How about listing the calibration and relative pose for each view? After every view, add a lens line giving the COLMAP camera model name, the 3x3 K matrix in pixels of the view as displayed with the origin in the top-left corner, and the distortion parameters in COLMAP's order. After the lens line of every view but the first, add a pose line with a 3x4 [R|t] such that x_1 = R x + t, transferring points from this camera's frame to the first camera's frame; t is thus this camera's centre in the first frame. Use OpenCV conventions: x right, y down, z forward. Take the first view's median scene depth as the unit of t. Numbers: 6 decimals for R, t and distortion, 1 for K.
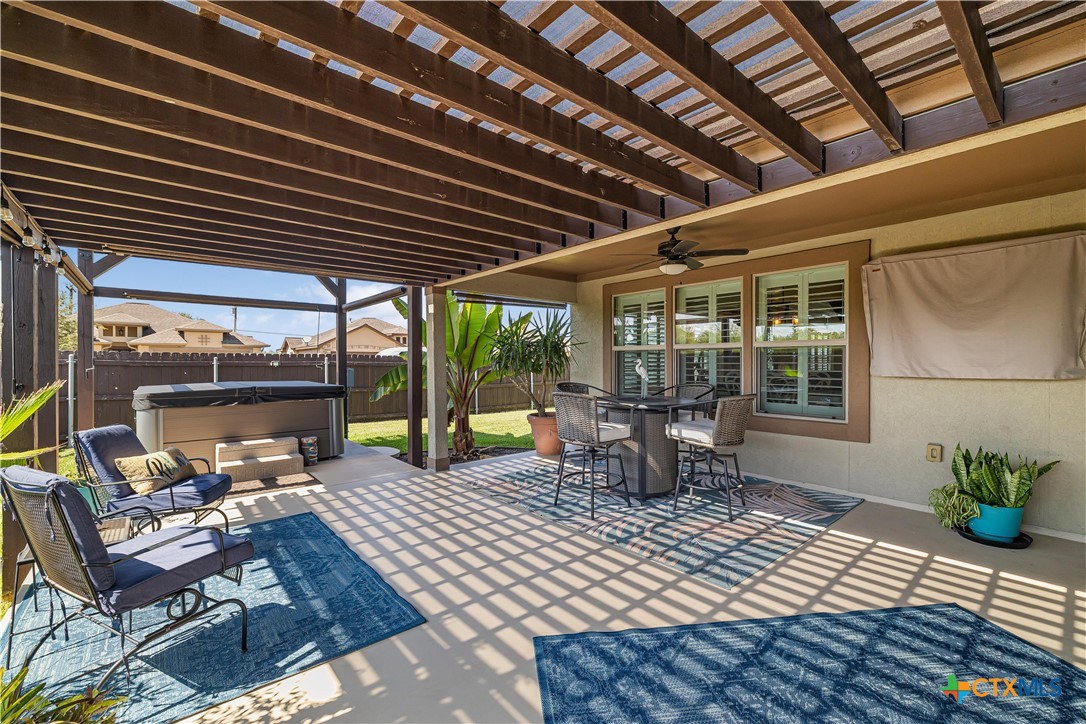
lens RADIAL K [[456.4, 0, 543.0], [0, 456.4, 362.0], [0, 0, 1]] dist [0.001066, 0.000147]
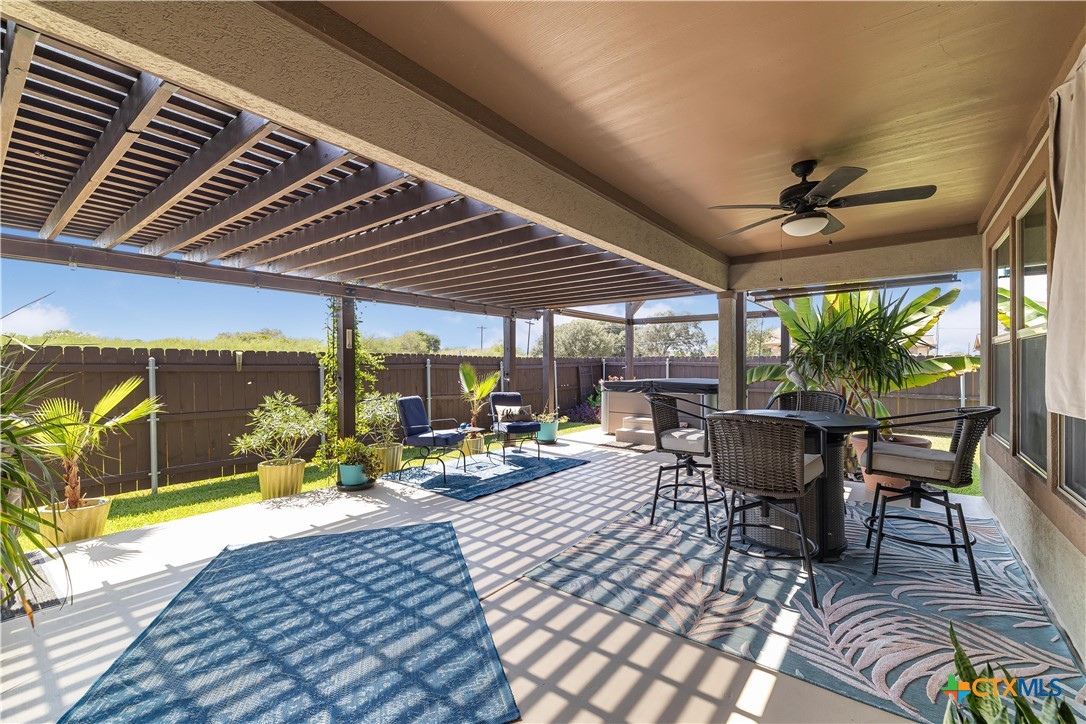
lens RADIAL K [[456.4, 0, 543.0], [0, 456.4, 362.0], [0, 0, 1]] dist [0.001066, 0.000147]
pose [[0.197821, -0.002931, -0.980234, 1.207774], [-0.001436, 0.999994, -0.003280, 0.003231], [0.980237, 0.002057, 0.197816, 0.689052]]
